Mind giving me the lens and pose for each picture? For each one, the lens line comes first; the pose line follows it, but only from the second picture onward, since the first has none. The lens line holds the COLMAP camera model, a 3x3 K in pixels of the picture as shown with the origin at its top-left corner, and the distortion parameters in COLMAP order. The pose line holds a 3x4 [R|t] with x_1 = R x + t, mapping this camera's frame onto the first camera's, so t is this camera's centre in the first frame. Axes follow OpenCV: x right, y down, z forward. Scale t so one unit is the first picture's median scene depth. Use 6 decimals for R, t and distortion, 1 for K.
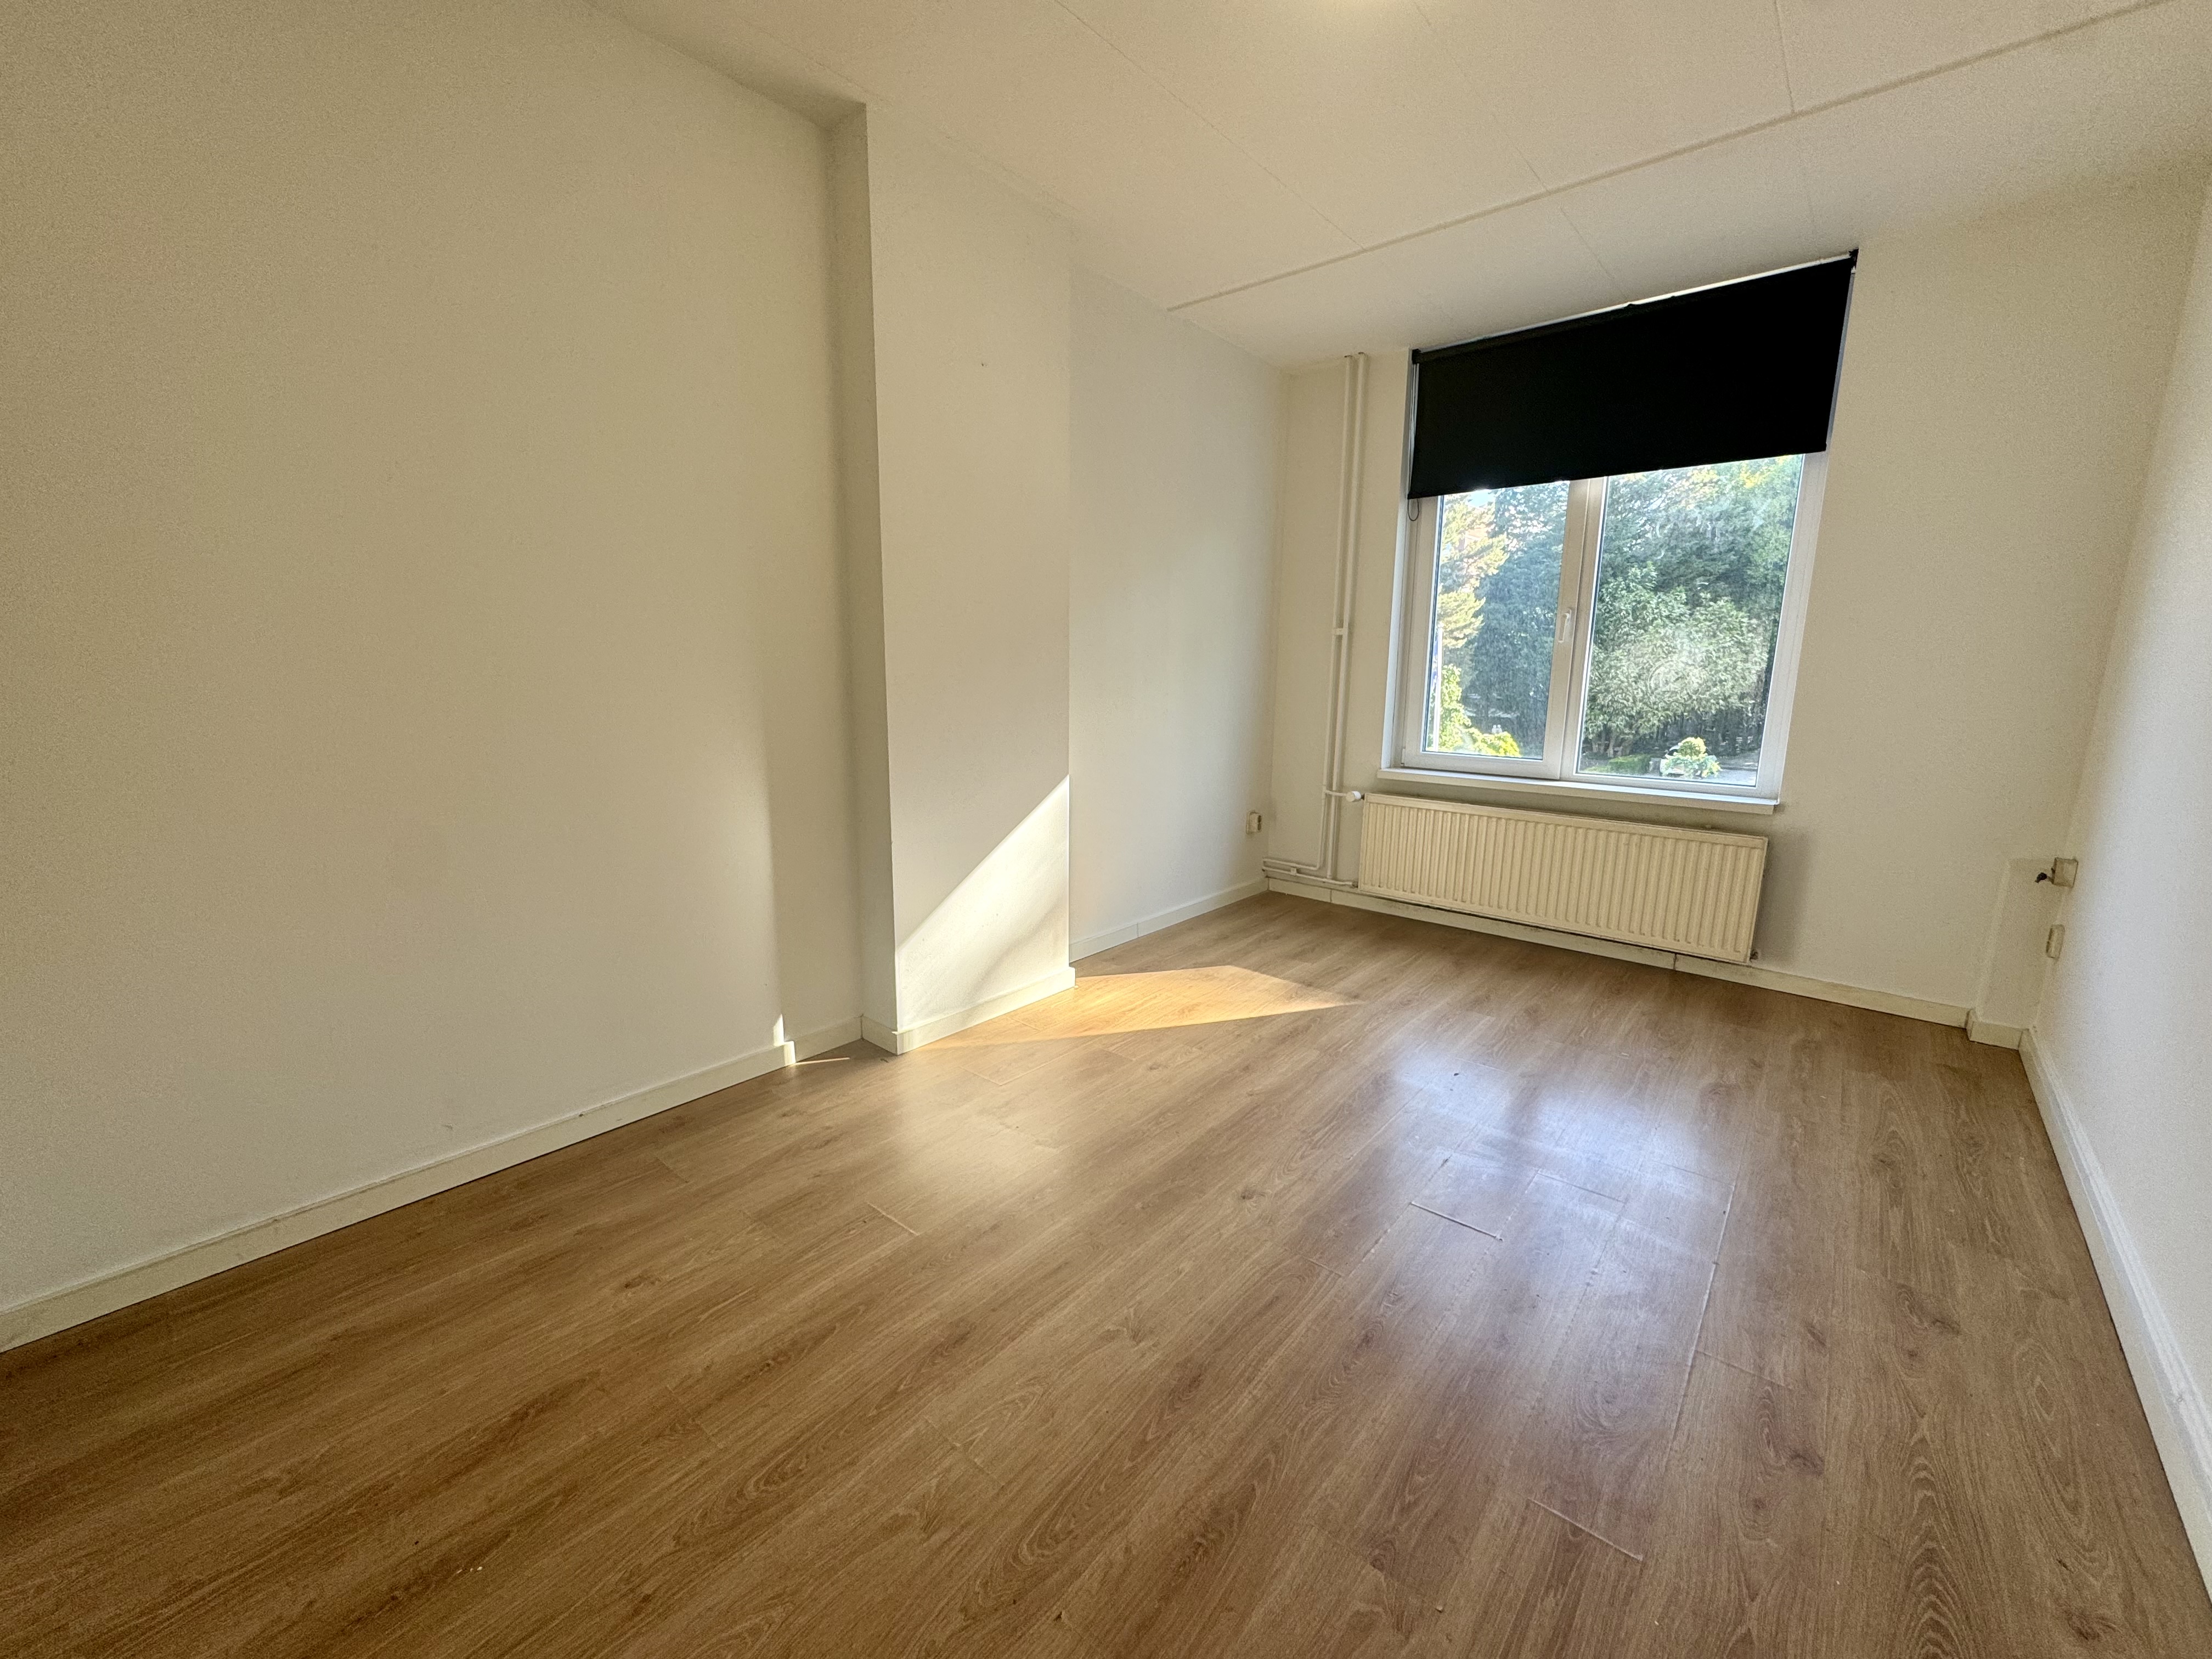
lens RADIAL K [[881.9, 0, 1105.5], [0, 881.9, 834.9], [0, 0, 1]] dist [-0.005226, 0.000528]
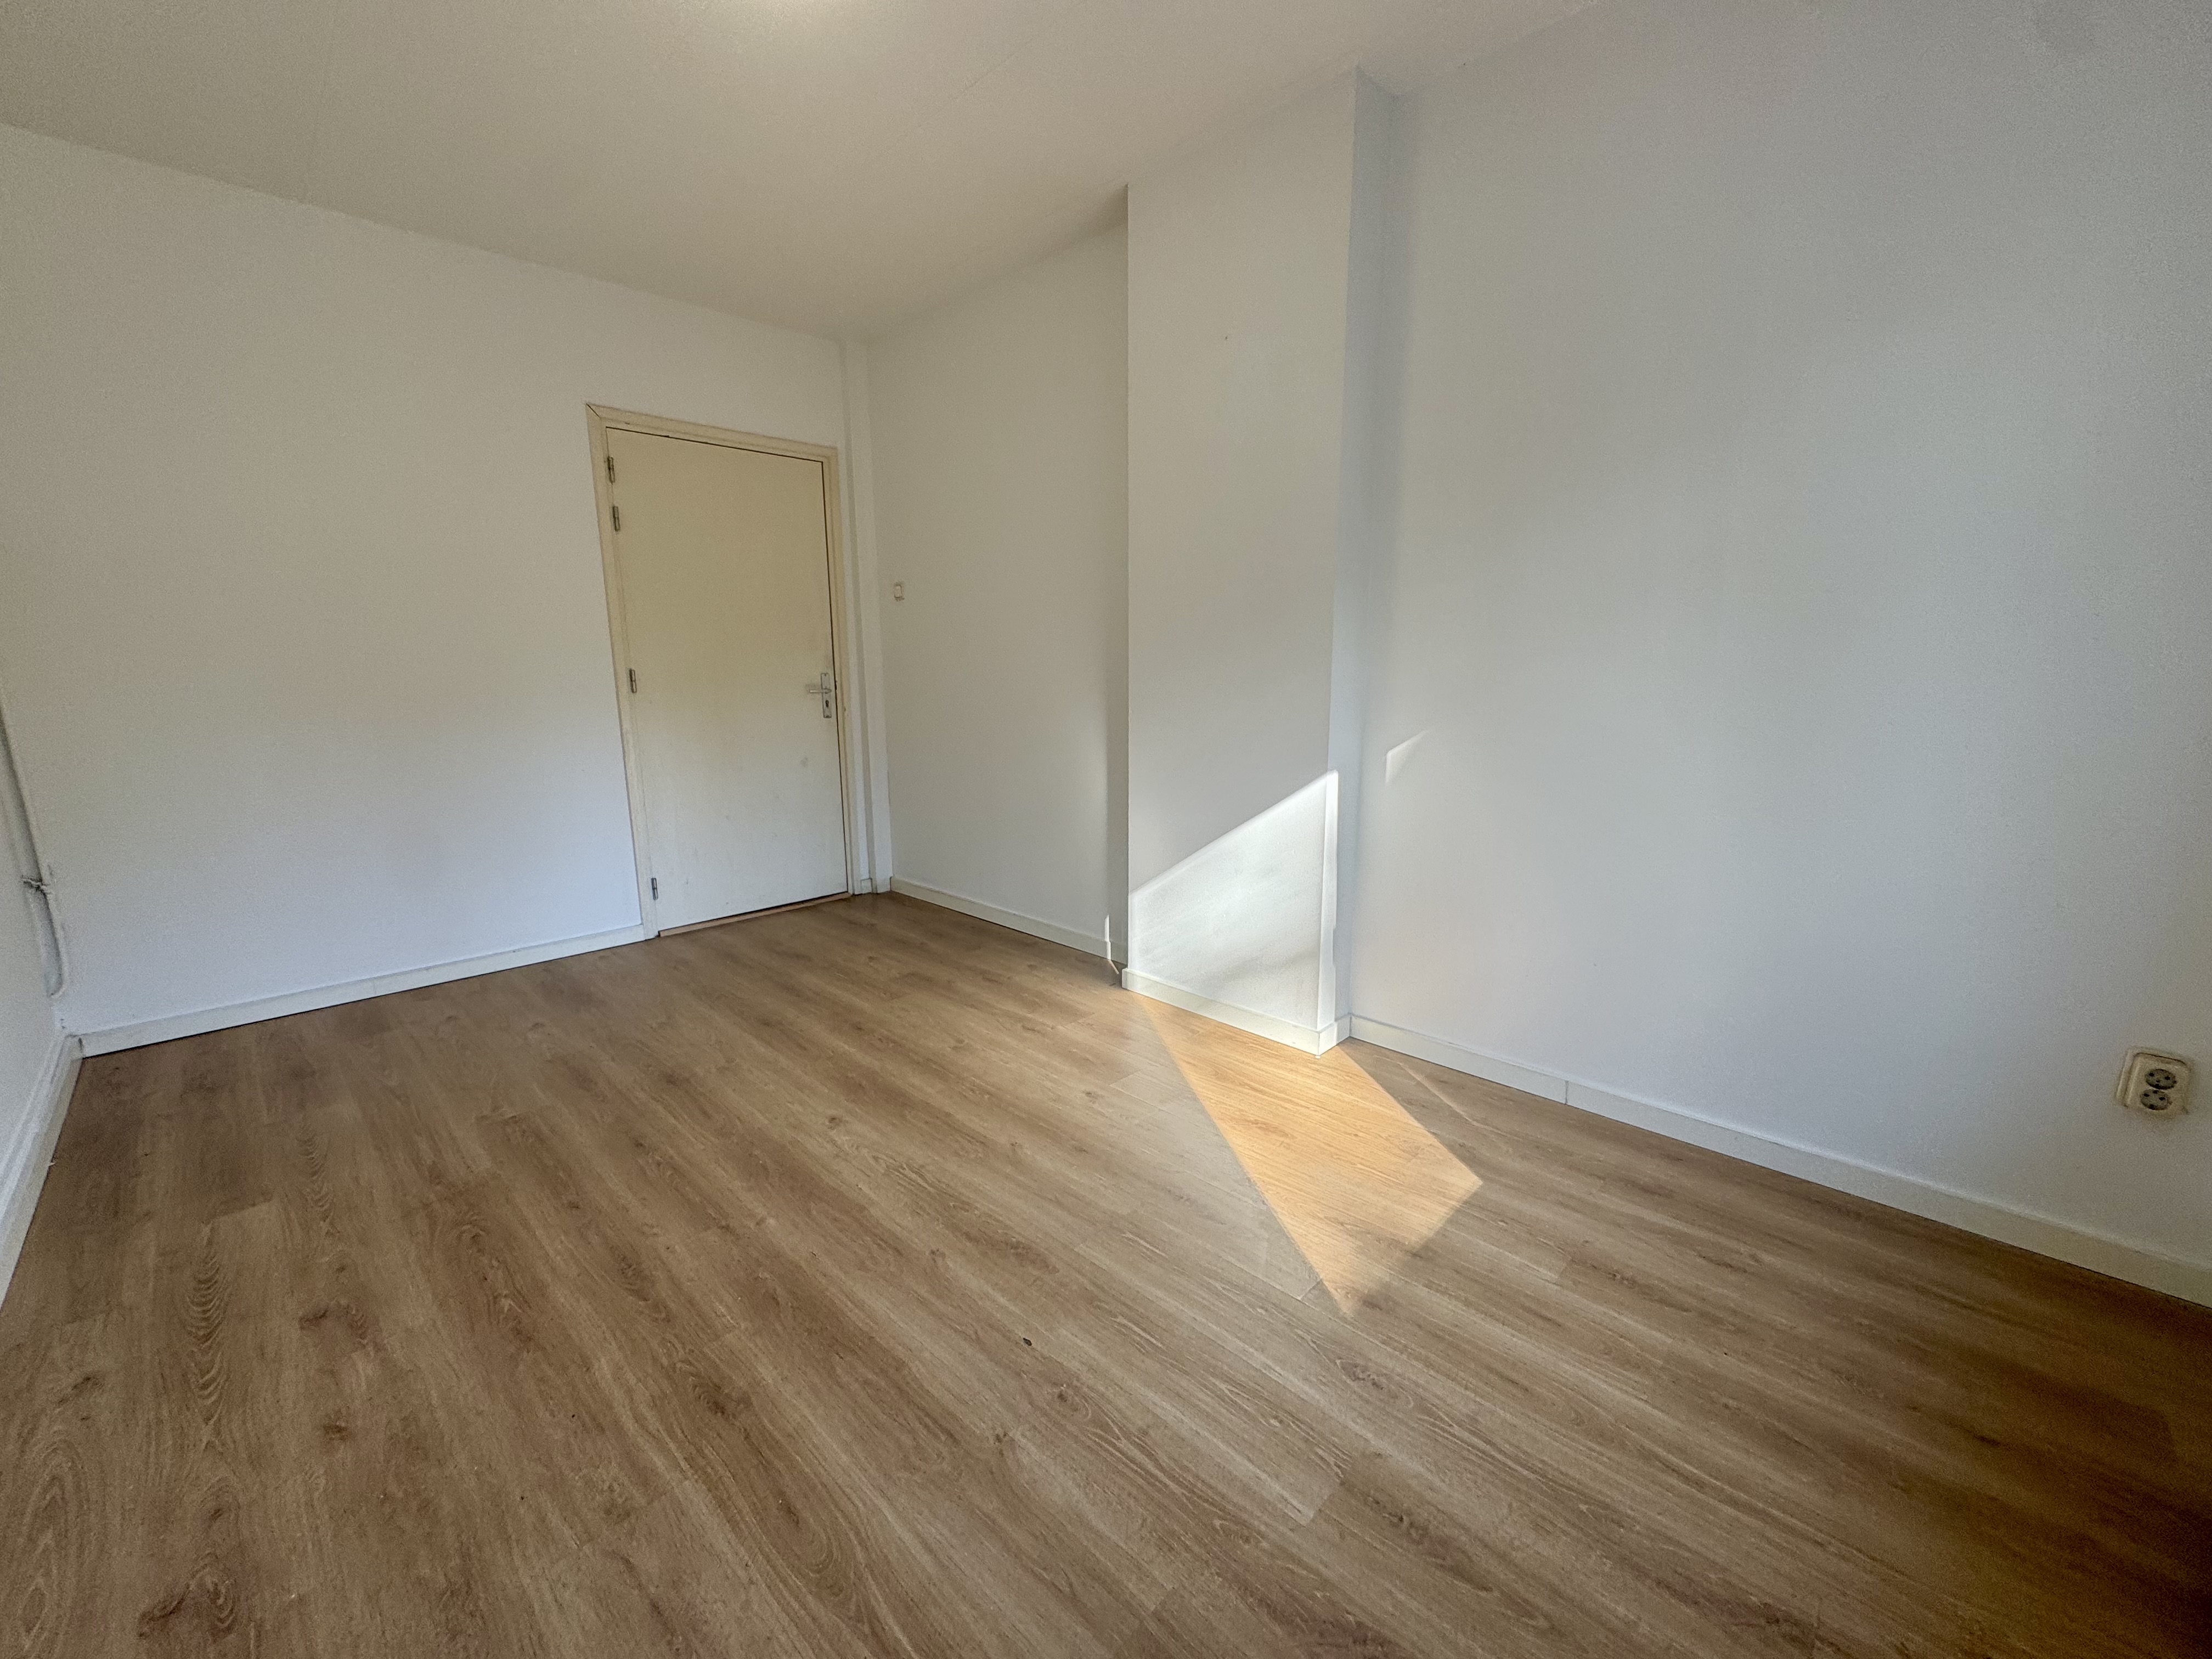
lens RADIAL K [[884.4, 0, 1103.5], [0, 884.4, 831.1], [0, 0, 1]] dist [-0.002846, 0.000467]
pose [[-0.072752, 0.181522, -0.980692, 0.818407], [-0.182299, 0.964312, 0.192014, -0.159364], [0.980548, 0.192749, -0.037065, 0.906953]]
